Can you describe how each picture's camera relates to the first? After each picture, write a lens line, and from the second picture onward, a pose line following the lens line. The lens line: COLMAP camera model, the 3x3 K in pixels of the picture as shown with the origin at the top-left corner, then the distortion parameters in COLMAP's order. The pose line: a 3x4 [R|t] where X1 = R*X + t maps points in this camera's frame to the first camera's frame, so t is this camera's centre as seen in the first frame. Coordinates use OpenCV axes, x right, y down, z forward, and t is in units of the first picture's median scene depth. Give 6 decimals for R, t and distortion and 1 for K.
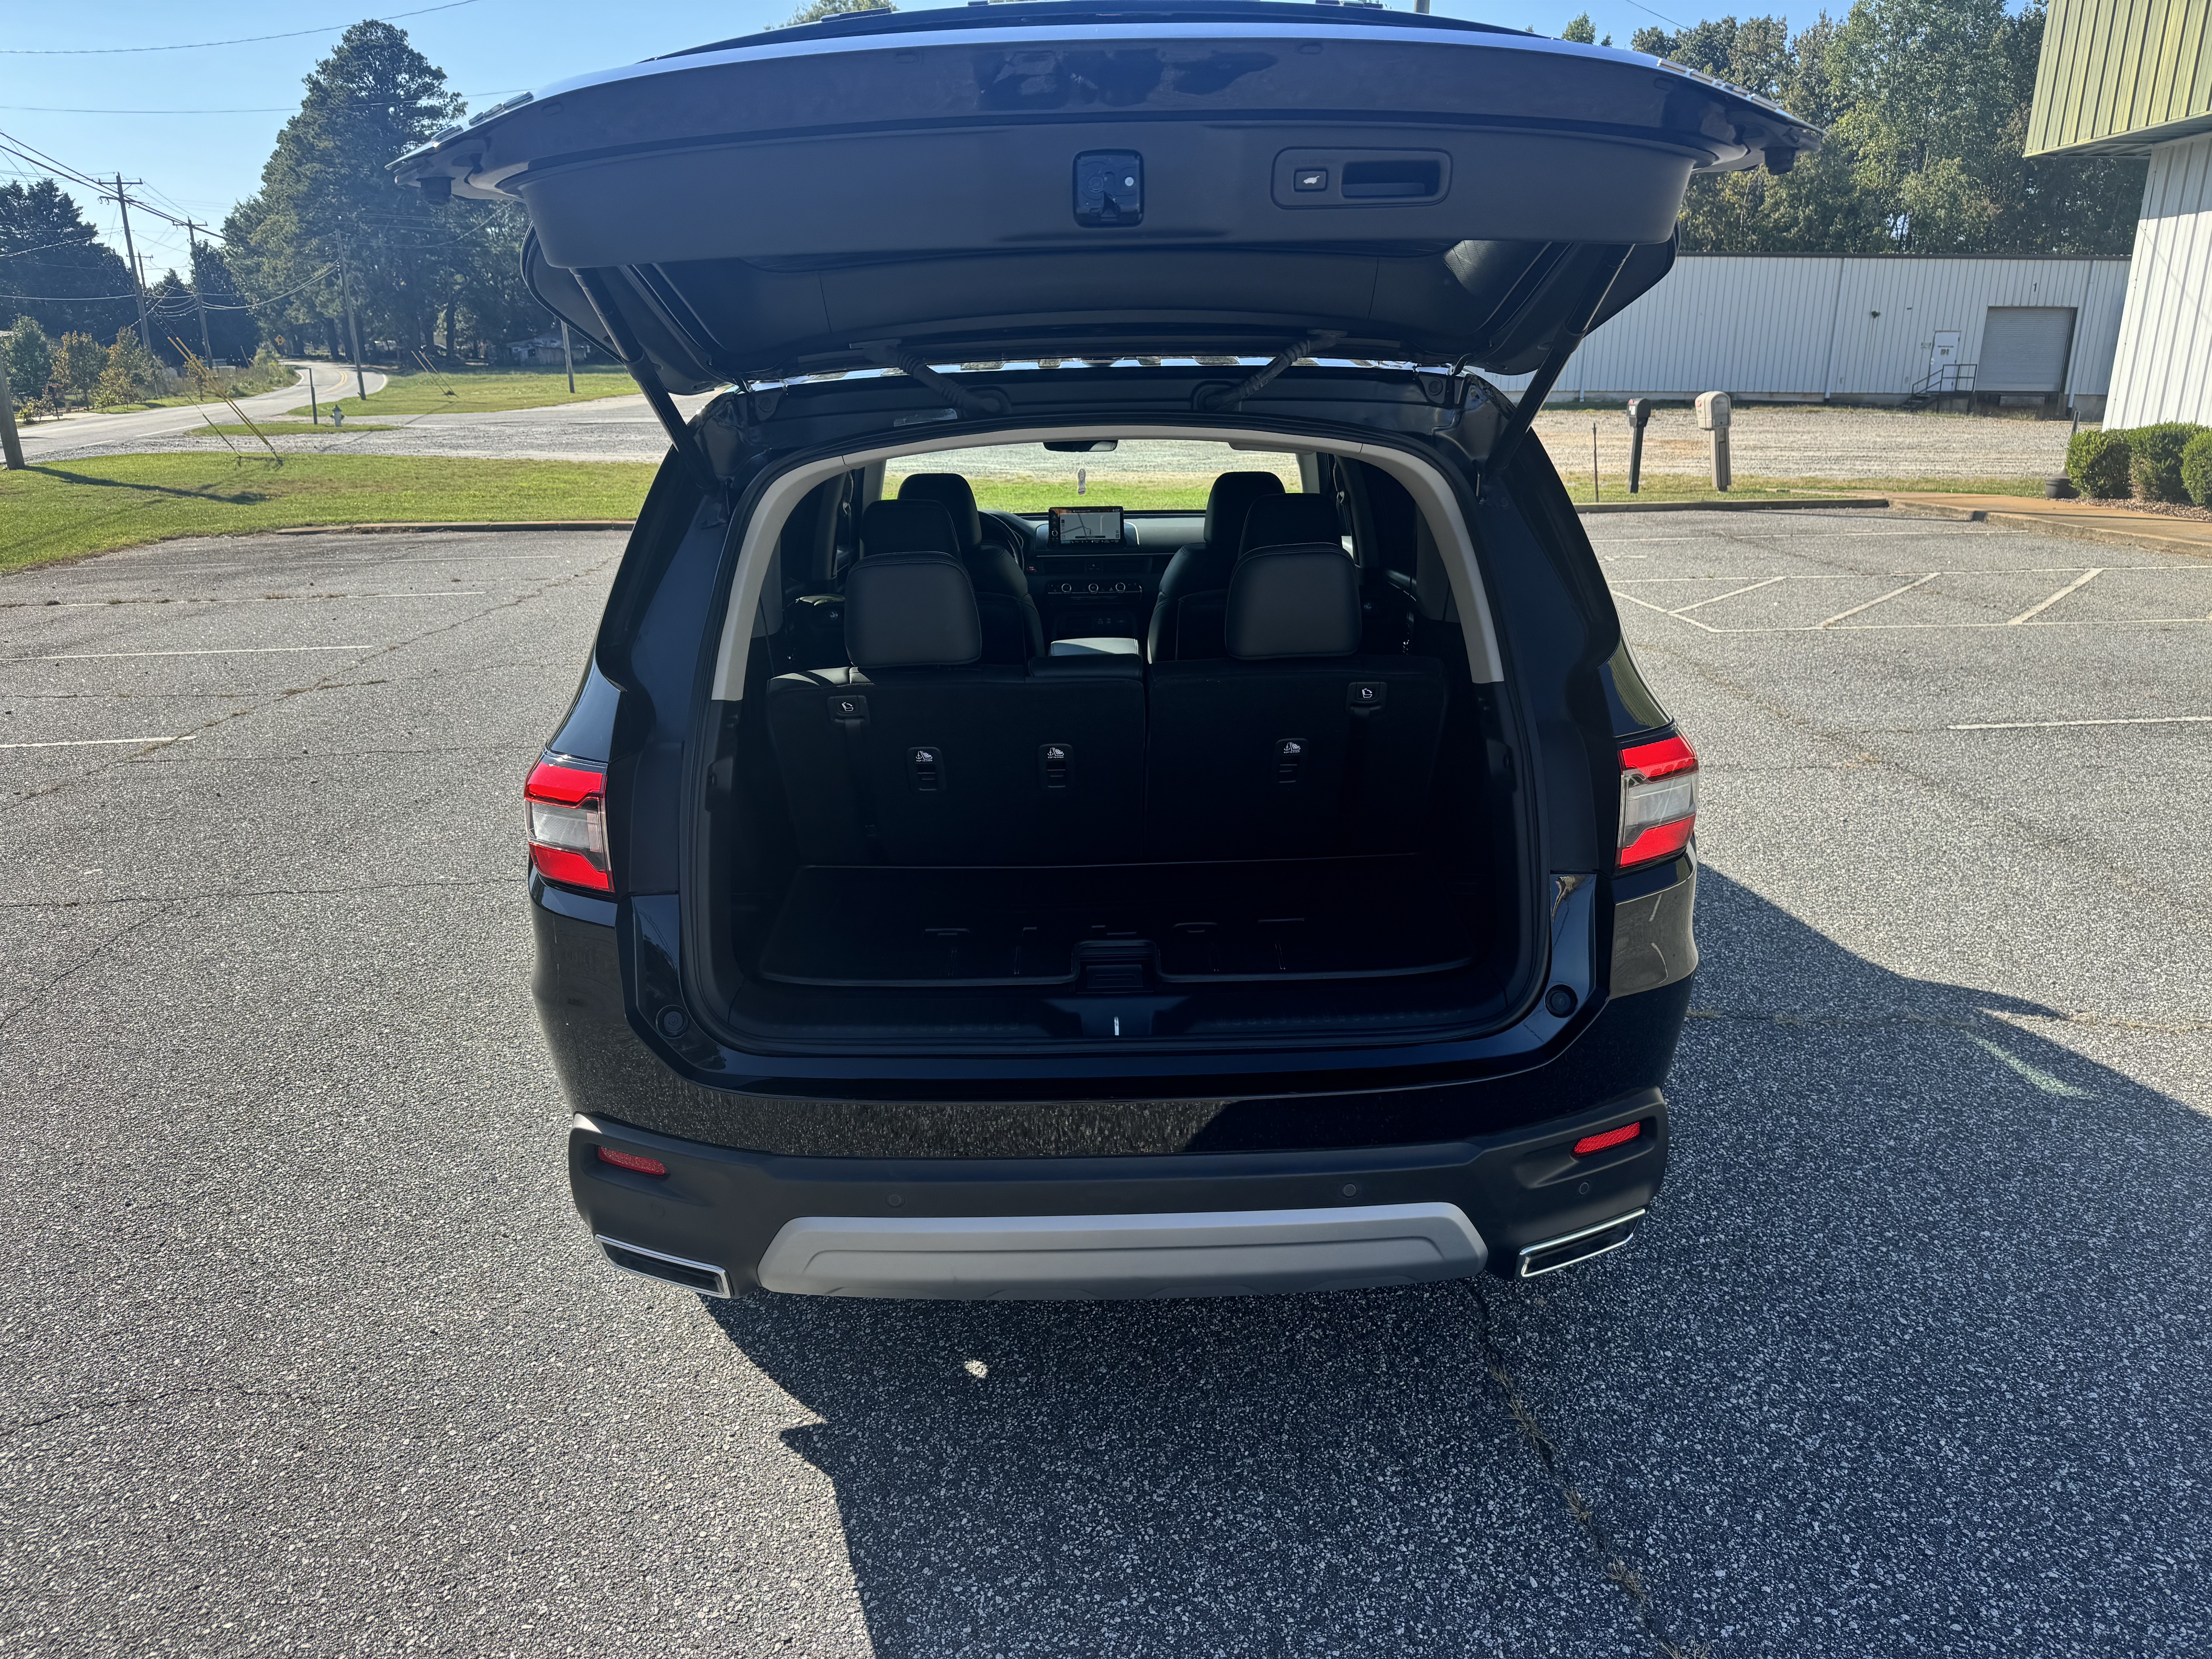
lens RADIAL K [[1550.2, 0, 1083.3], [0, 1550.2, 859.9], [0, 0, 1]] dist [0.000965, -0.002447]
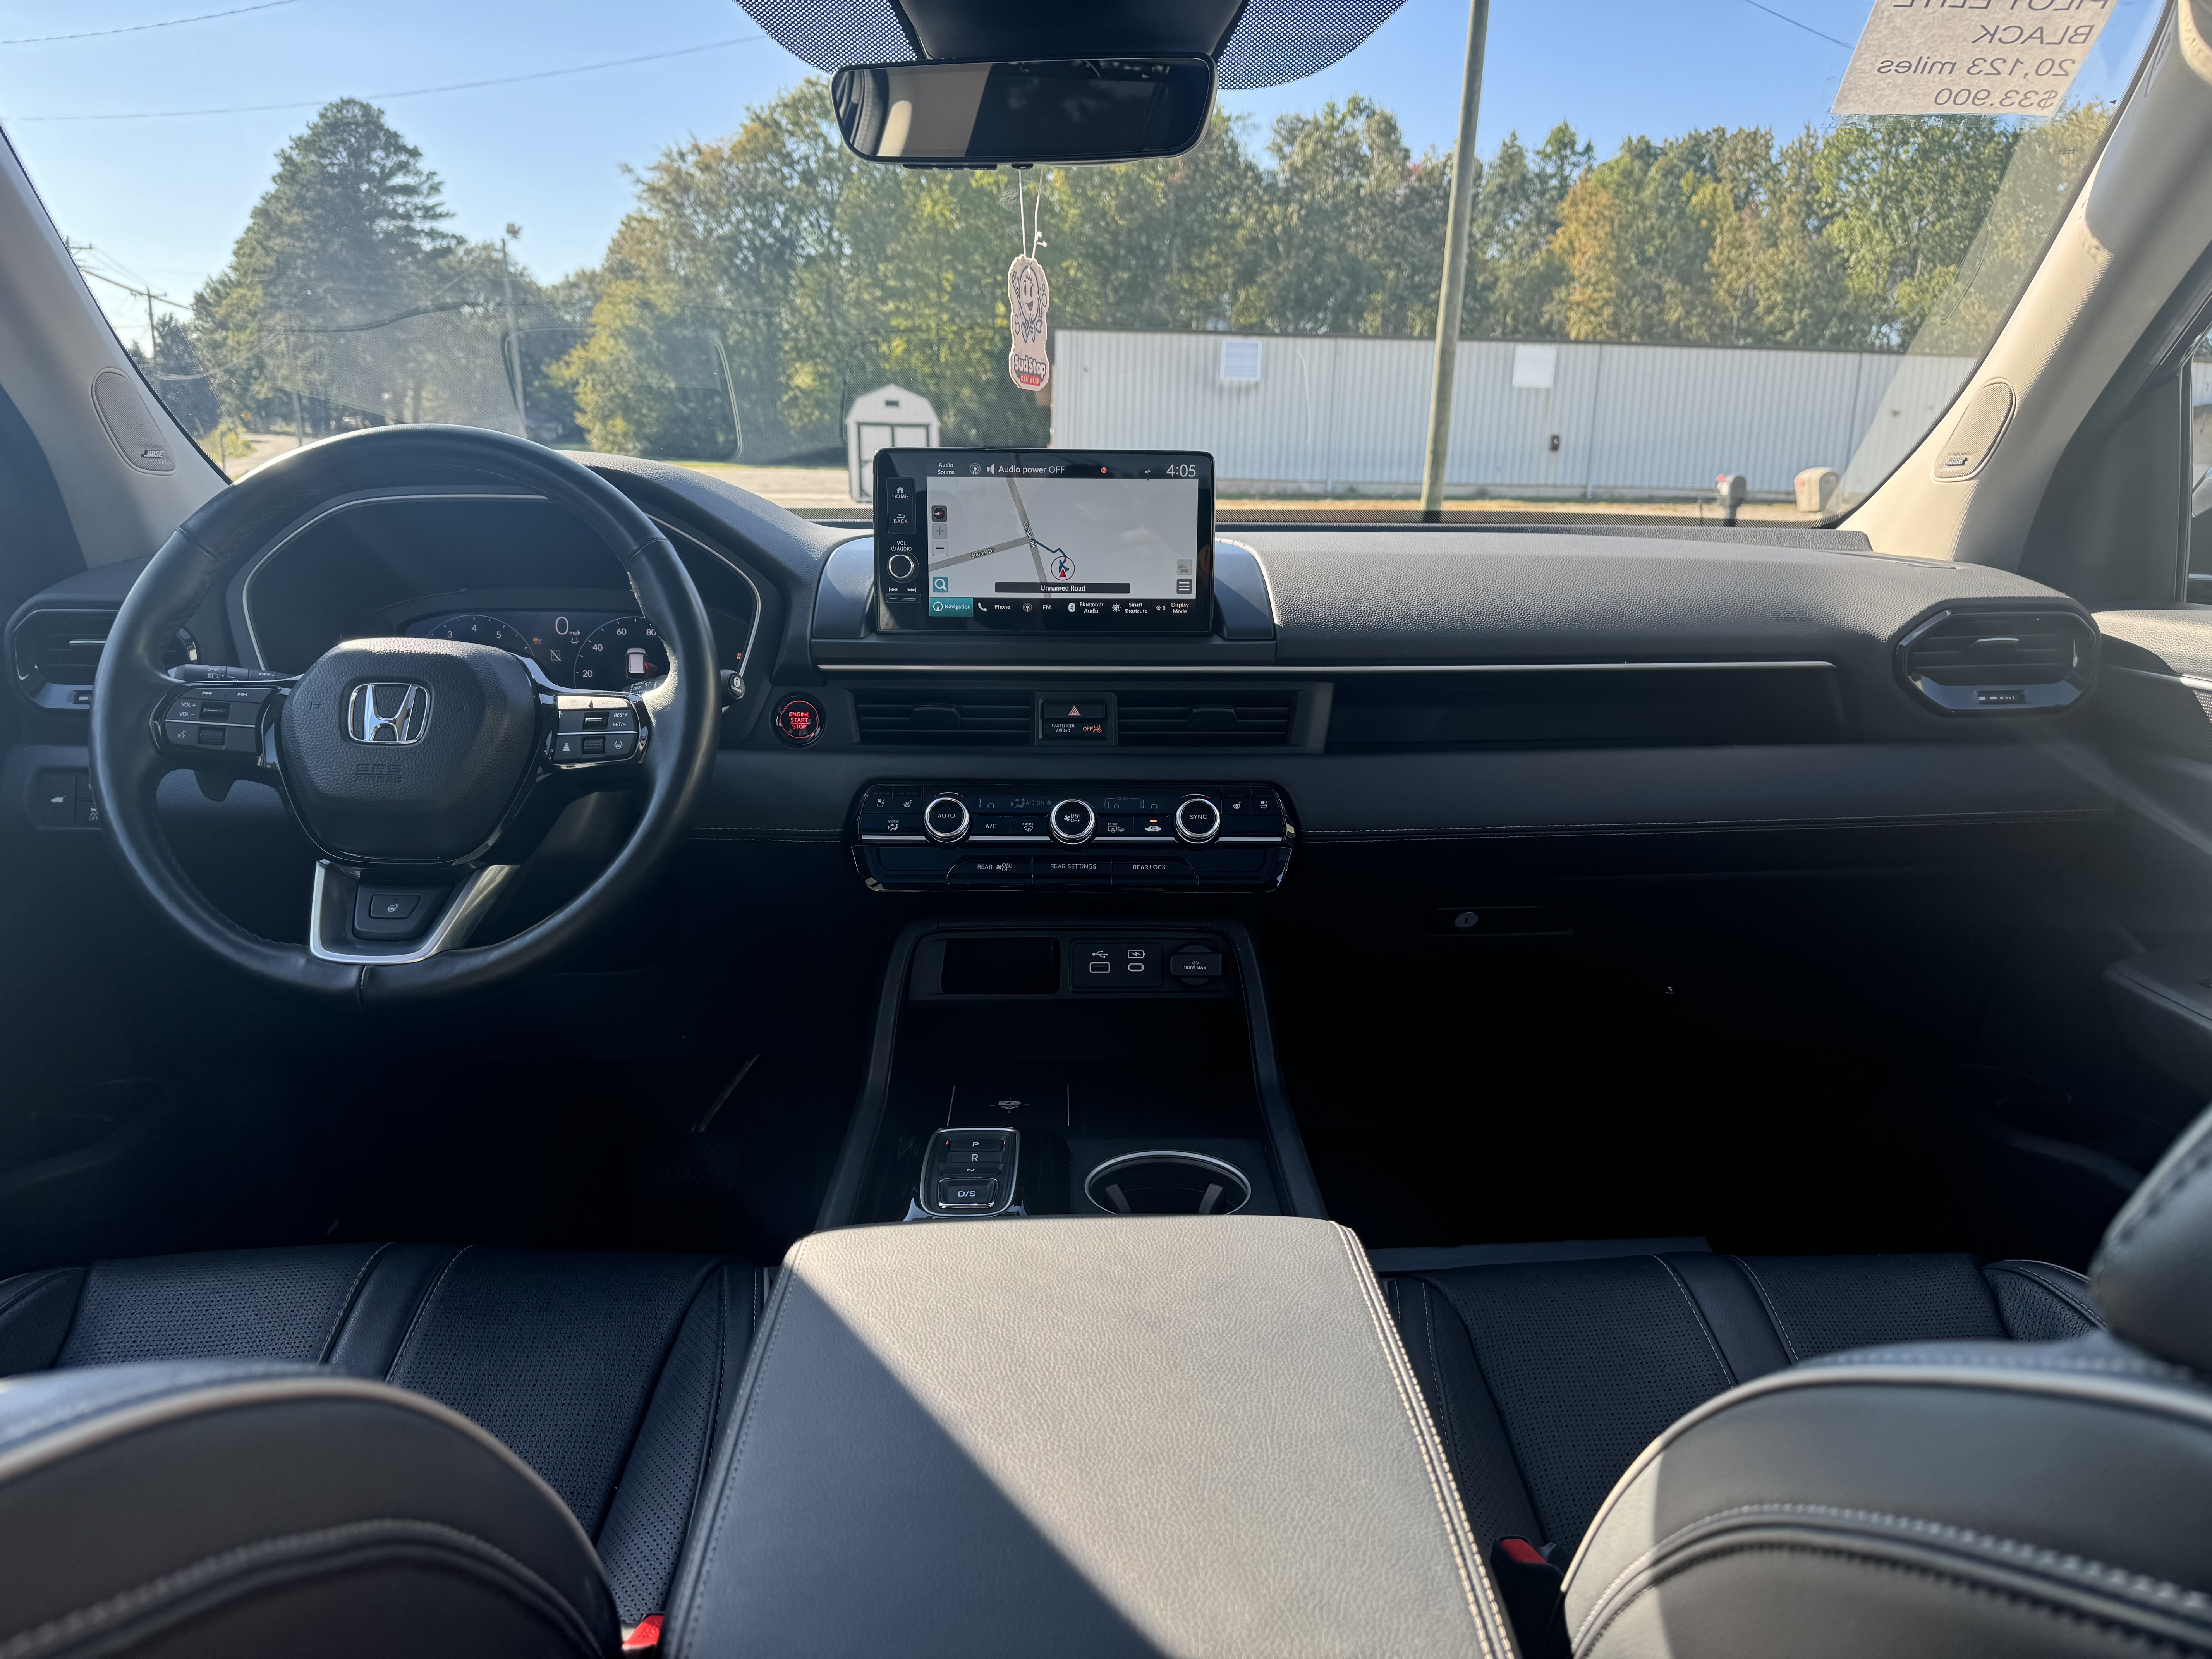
lens RADIAL K [[1565.5, 0, 1107.6], [0, 1565.5, 879.9], [0, 0, 1]] dist [-0.010000, -0.001024]
pose [[0.999389, 0.014183, 0.031949, 0.003214], [-0.012677, 0.998821, -0.046852, -0.112304], [-0.032576, 0.046419, 0.998391, 0.560330]]
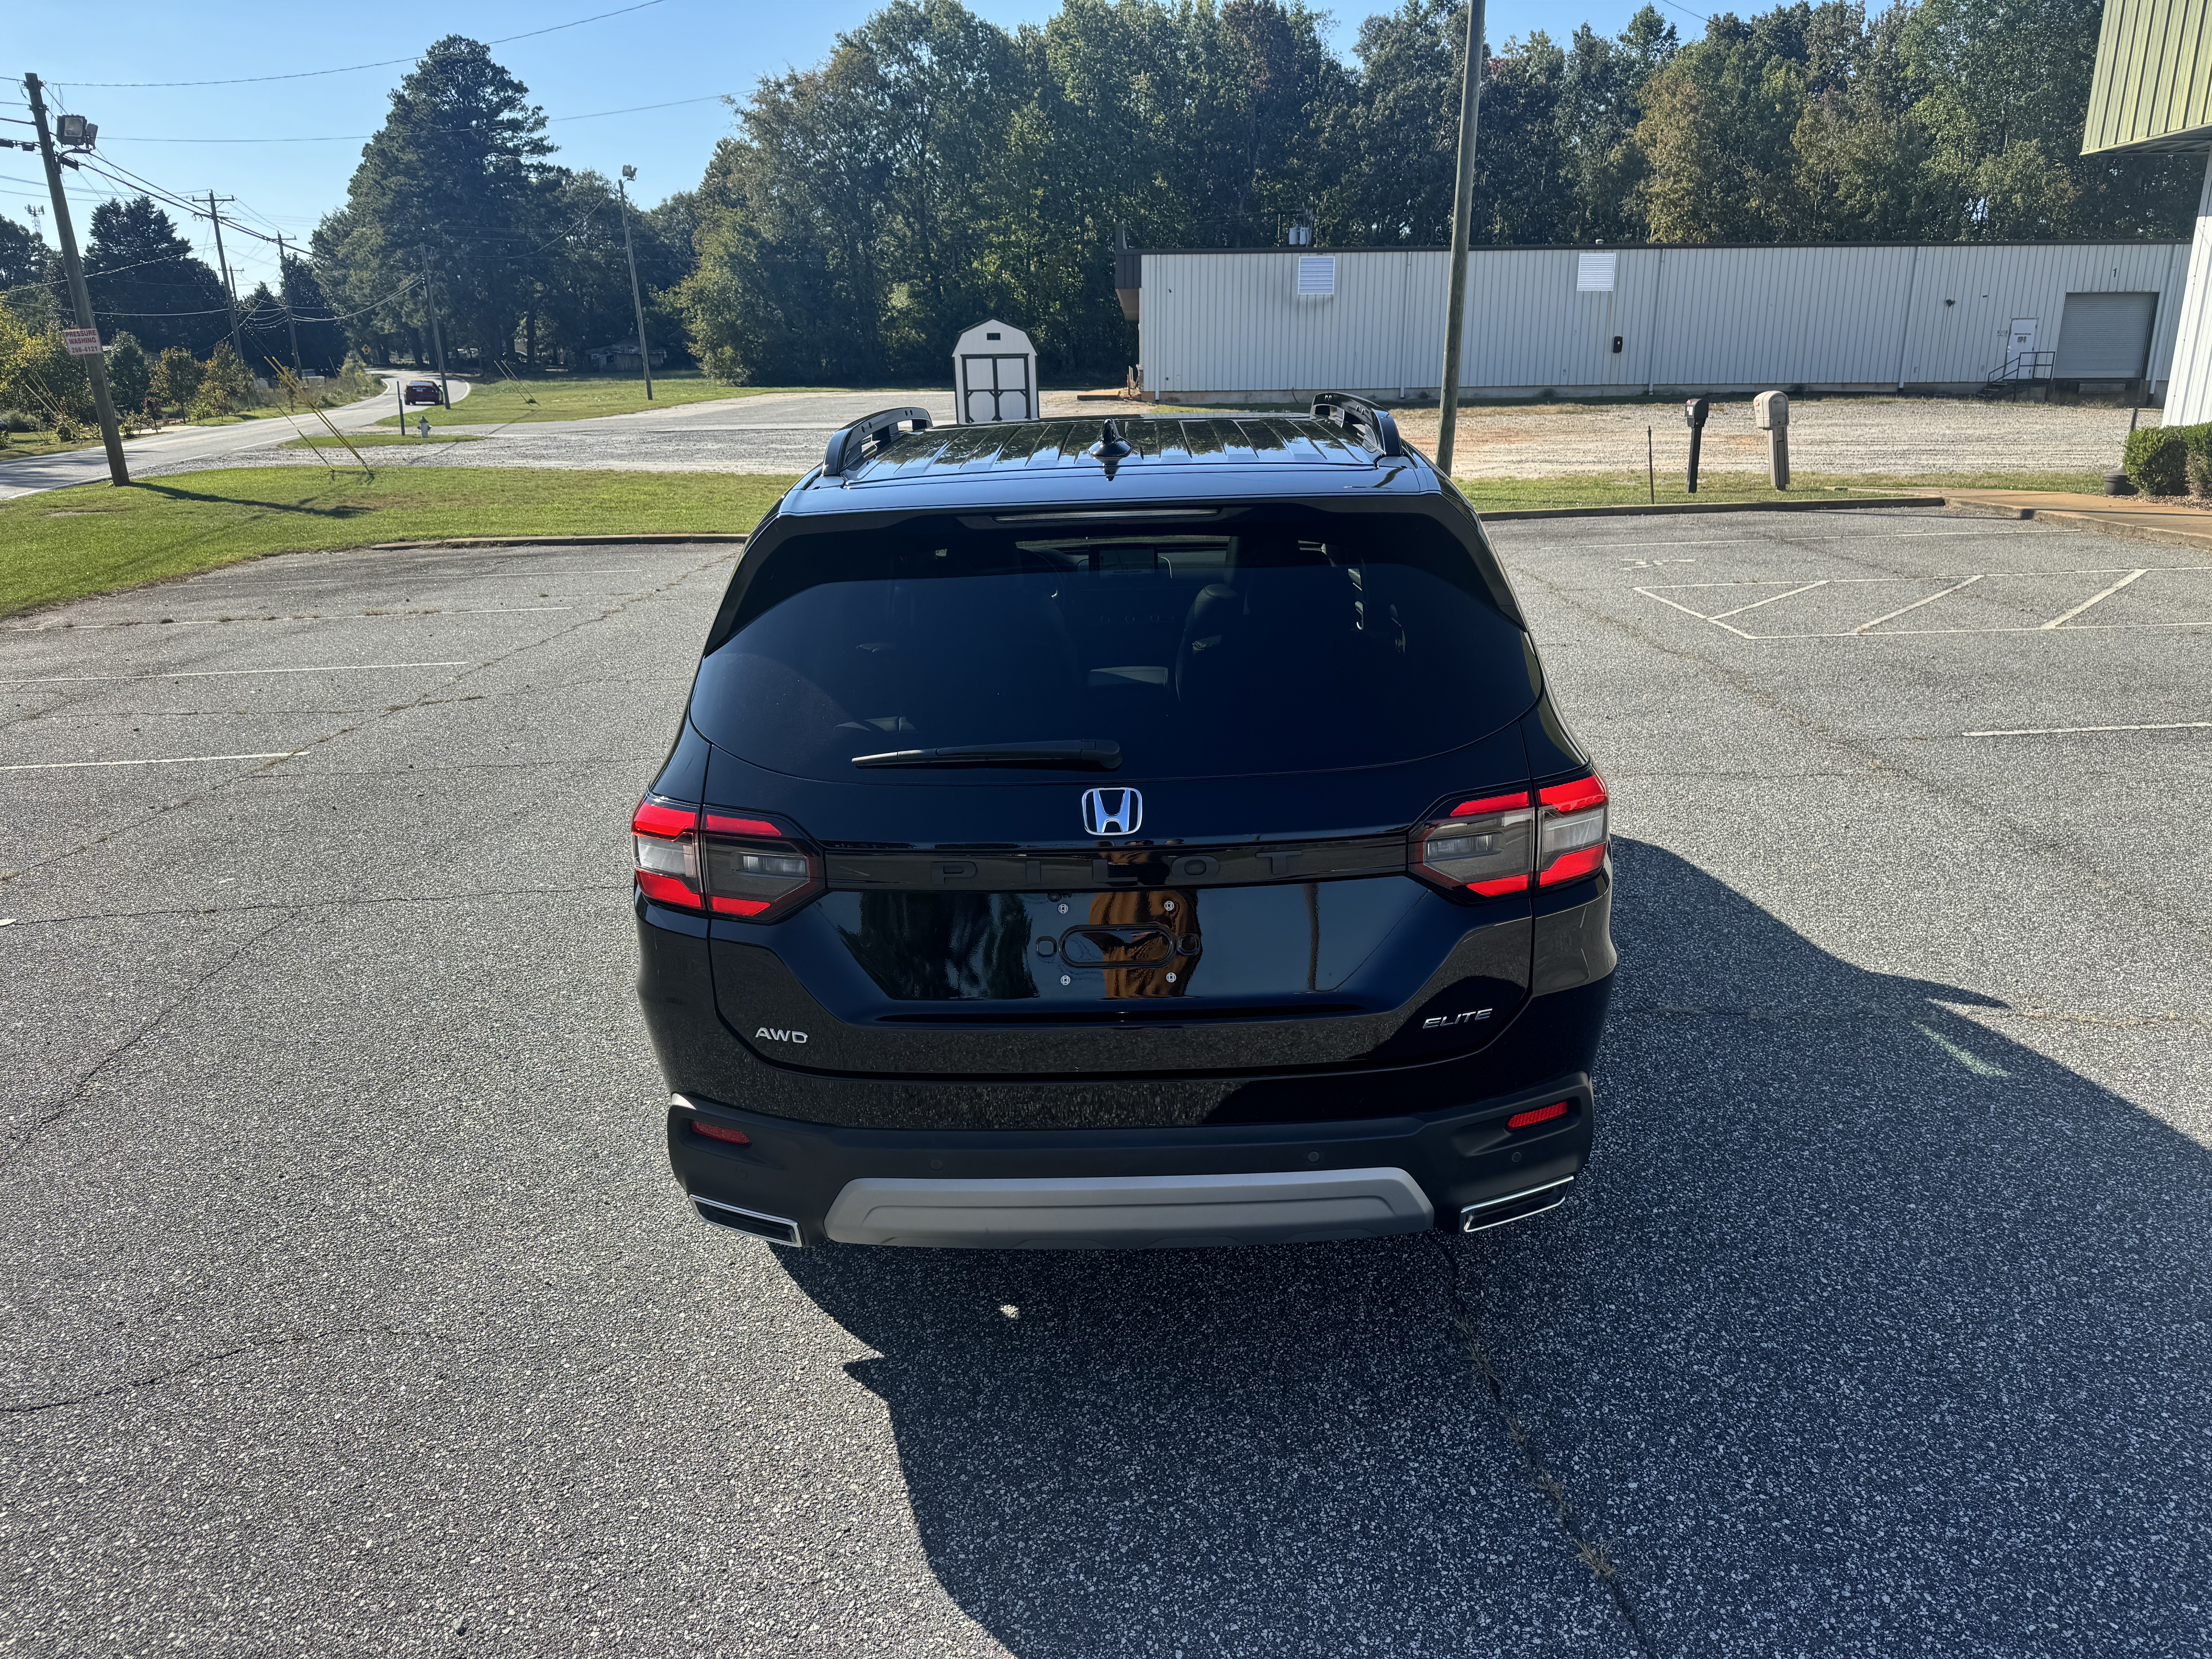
lens RADIAL K [[1545.4, 0, 1097.0], [0, 1545.4, 841.7], [0, 0, 1]] dist [0.031579, -0.040859]
pose [[0.999263, -0.004423, -0.038130, 0.021243], [0.004094, 0.999954, -0.008698, -0.008523], [0.038167, 0.008536, 0.999235, -0.083391]]
